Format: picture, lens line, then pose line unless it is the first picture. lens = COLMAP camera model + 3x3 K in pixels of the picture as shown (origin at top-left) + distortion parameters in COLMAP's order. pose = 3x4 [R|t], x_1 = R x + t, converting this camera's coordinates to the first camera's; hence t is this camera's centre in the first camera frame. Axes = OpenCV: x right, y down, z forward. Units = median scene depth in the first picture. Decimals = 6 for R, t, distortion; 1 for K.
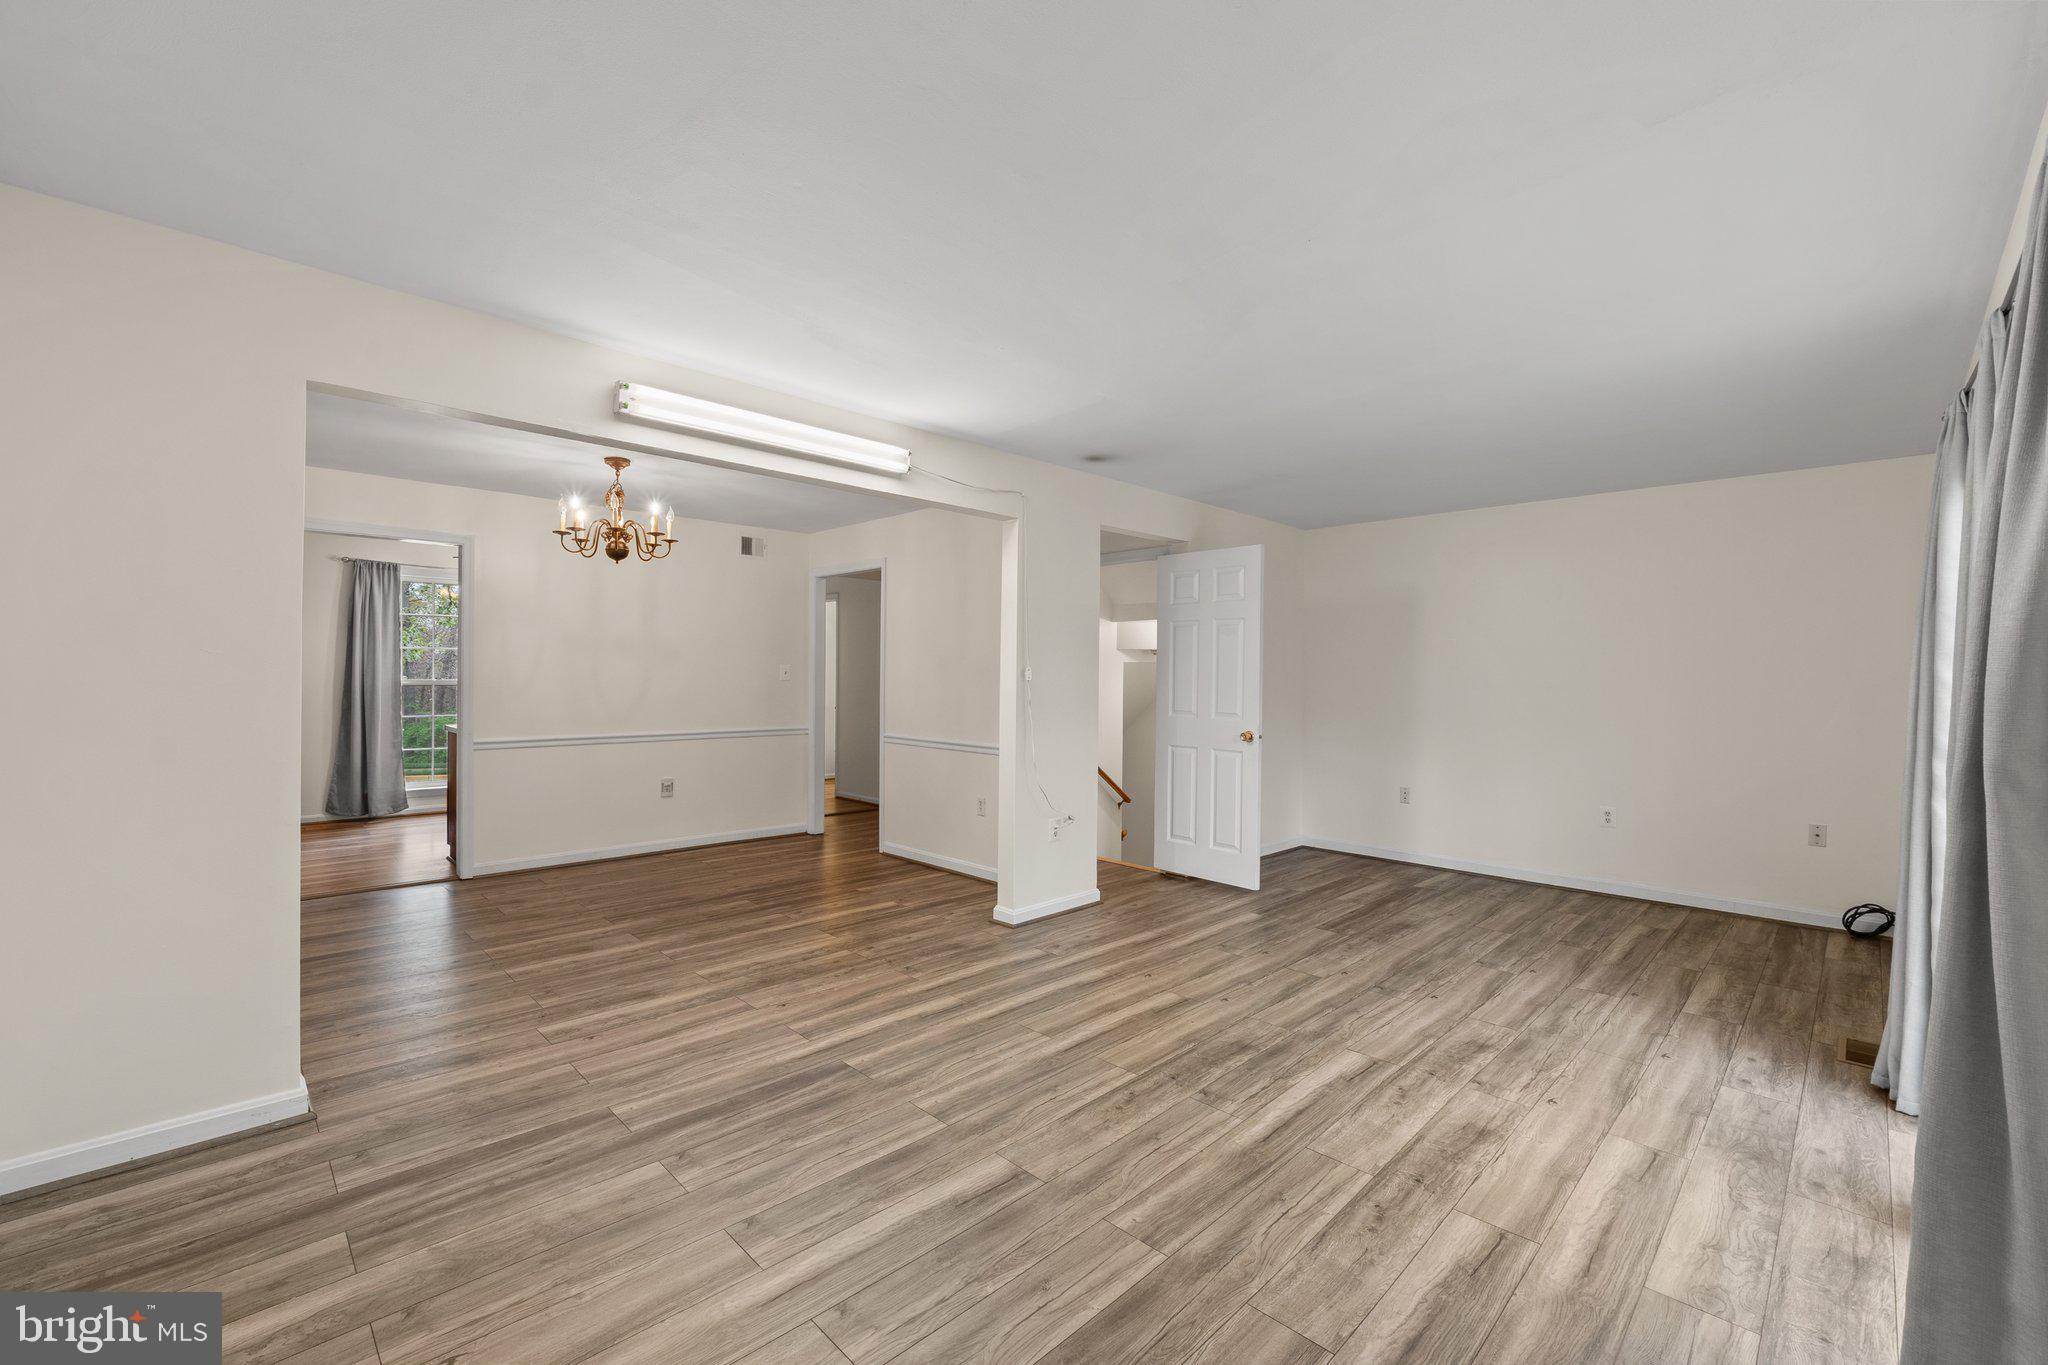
lens RADIAL K [[844.5, 0, 1040.8], [0, 844.5, 675.2], [0, 0, 1]] dist [-0.015414, 0.000679]
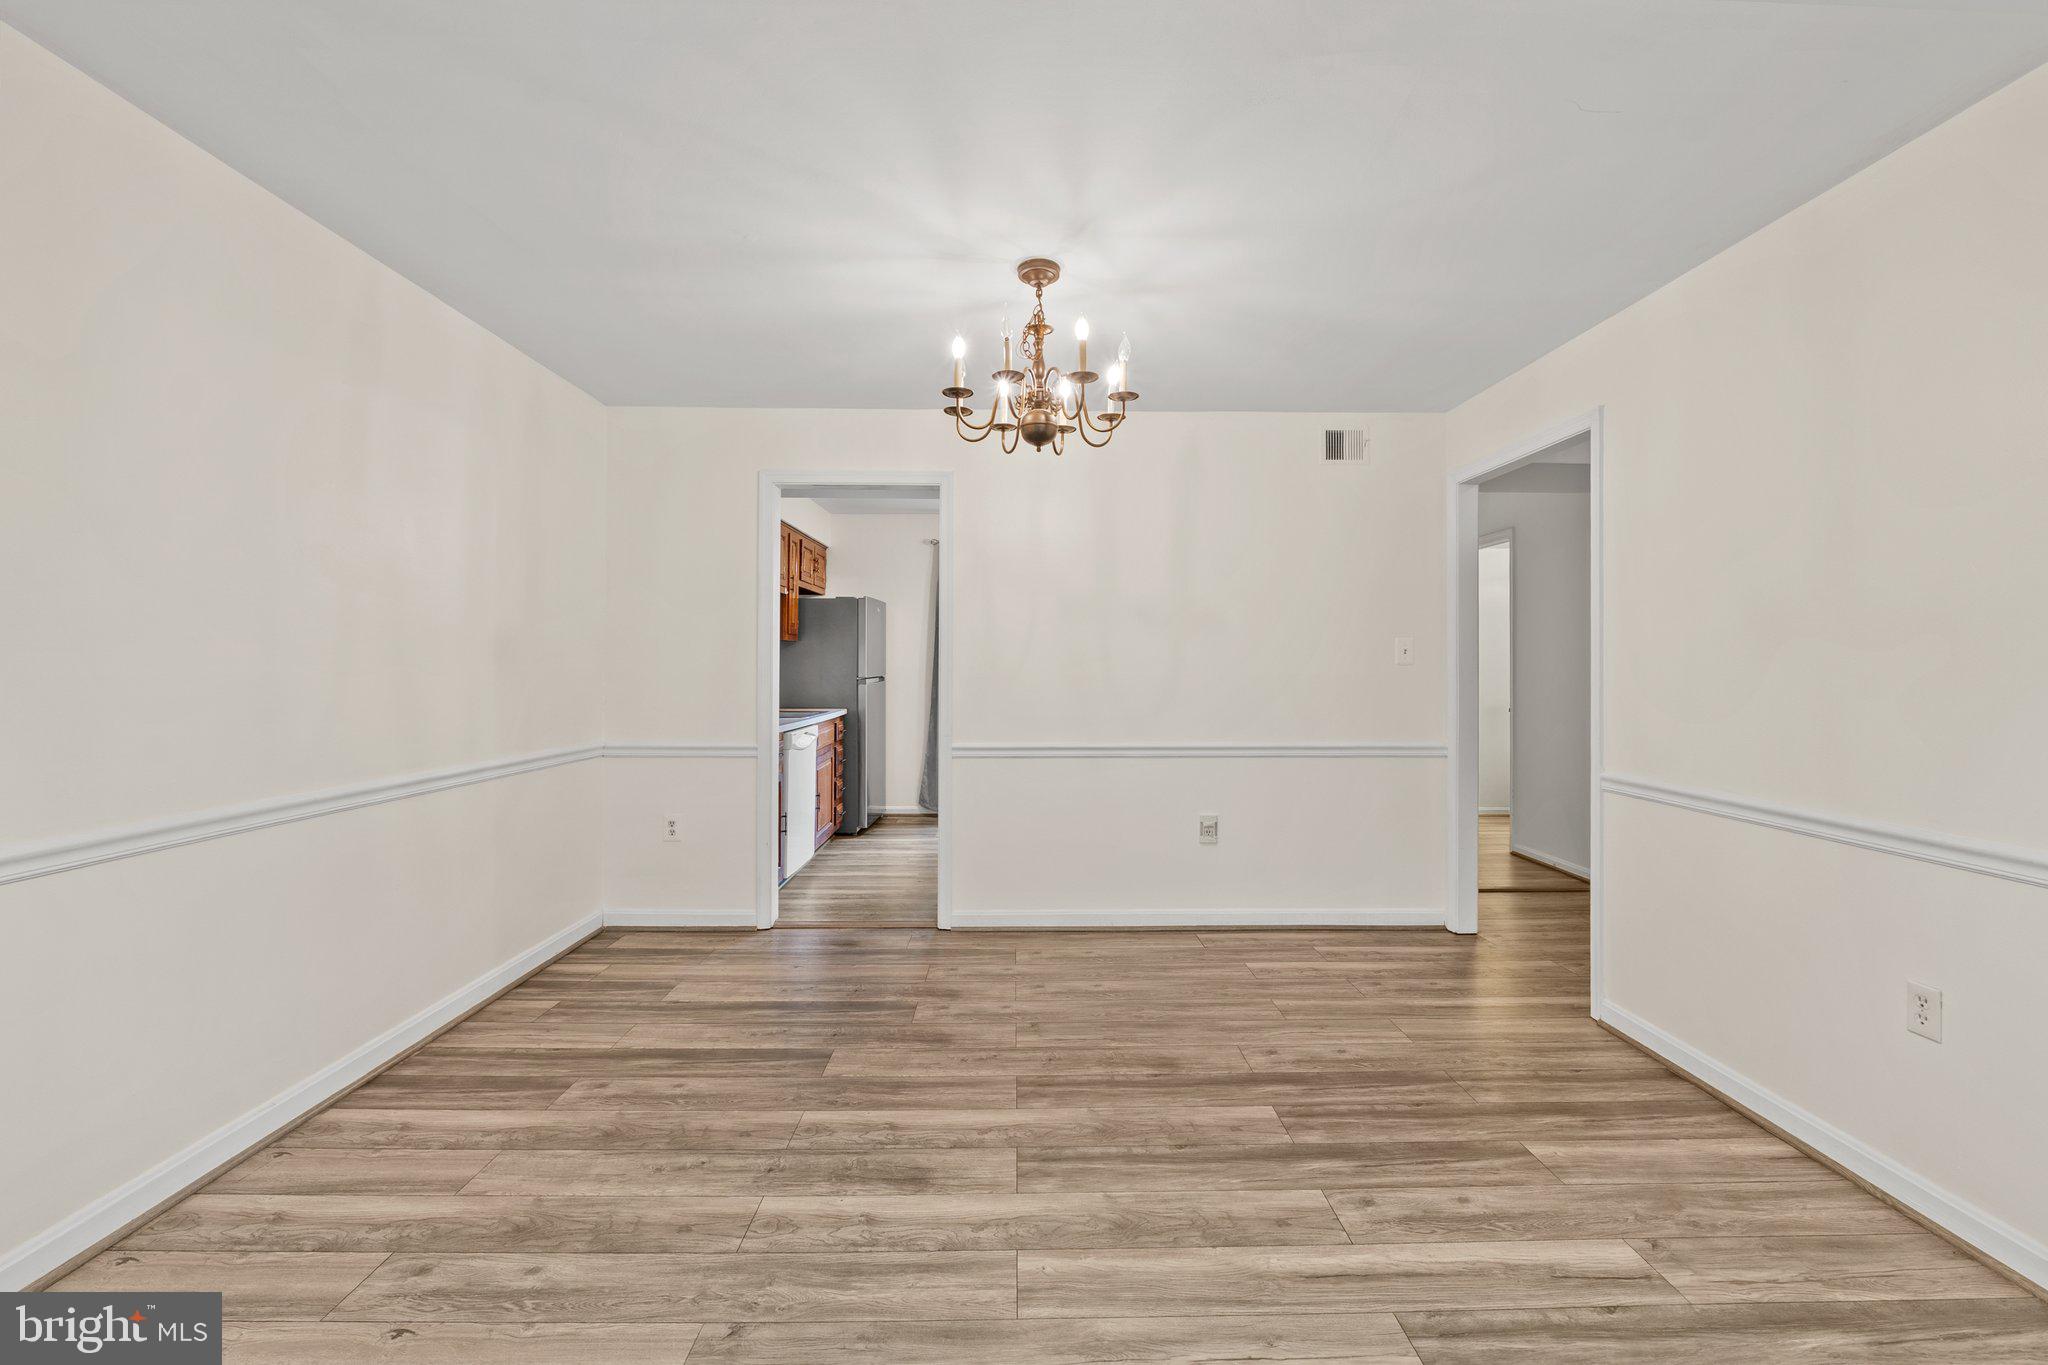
lens RADIAL K [[844.5, 0, 1031.2], [0, 844.5, 667.5], [0, 0, 1]] dist [-0.015414, 0.000679]
pose [[0.713291, -0.007043, -0.700832, -0.134920], [0.005776, 0.999975, -0.004170, 0.016865], [0.700844, -0.001074, 0.713314, 0.705039]]
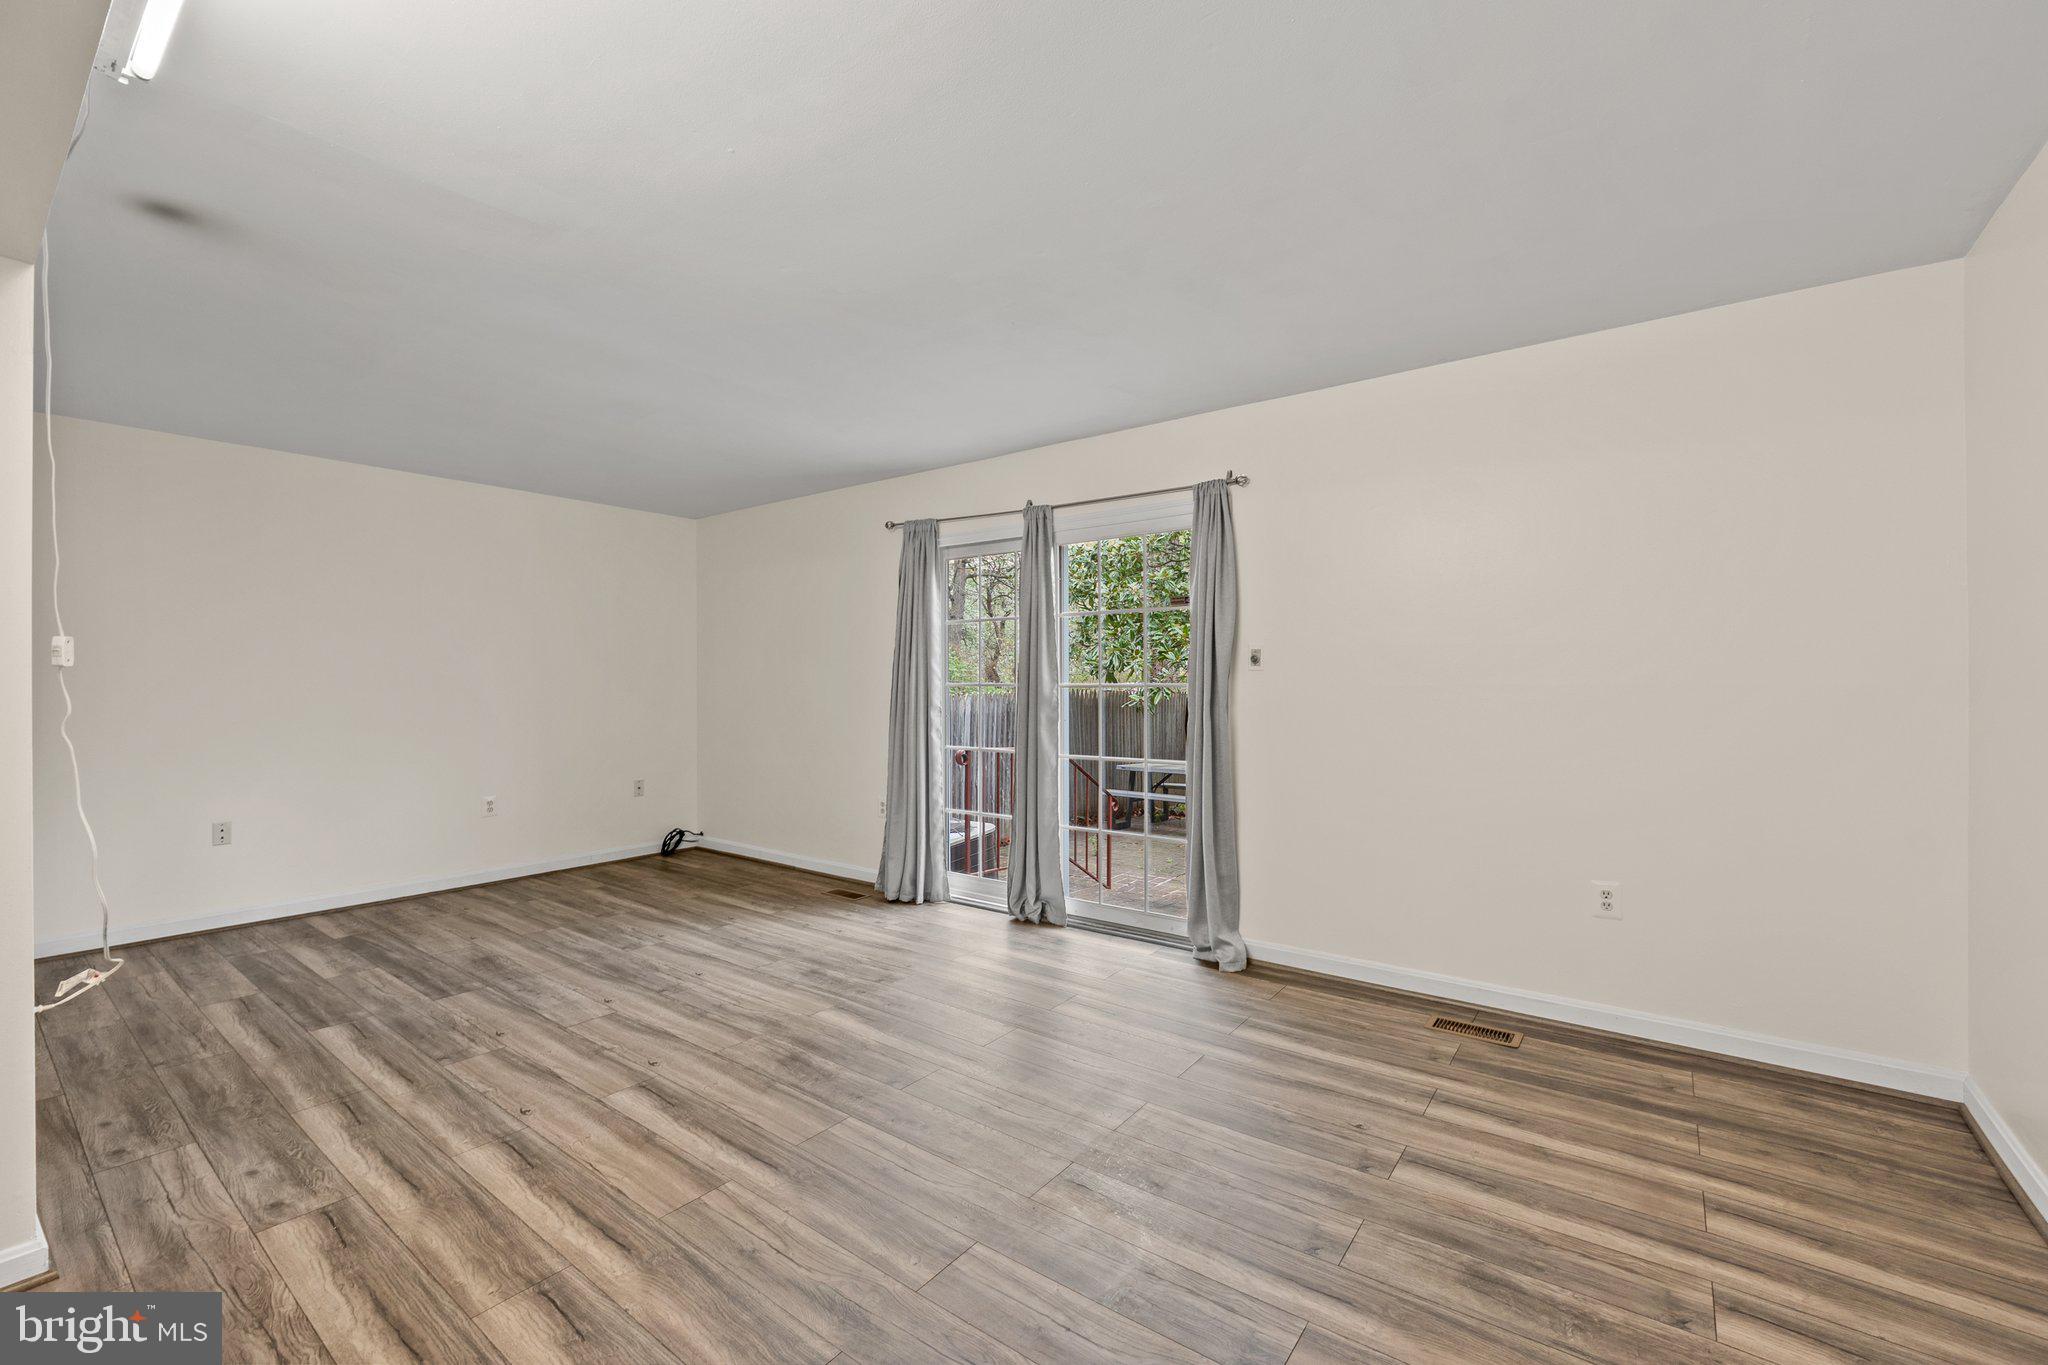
lens RADIAL K [[844.5, 0, 1036.6], [0, 844.5, 666.9], [0, 0, 1]] dist [-0.015414, 0.000679]
pose [[-0.138455, 0.004486, 0.990359, -0.563150], [-0.001085, 0.999988, -0.004682, 0.009817], [-0.990368, -0.001723, -0.138449, 0.676395]]
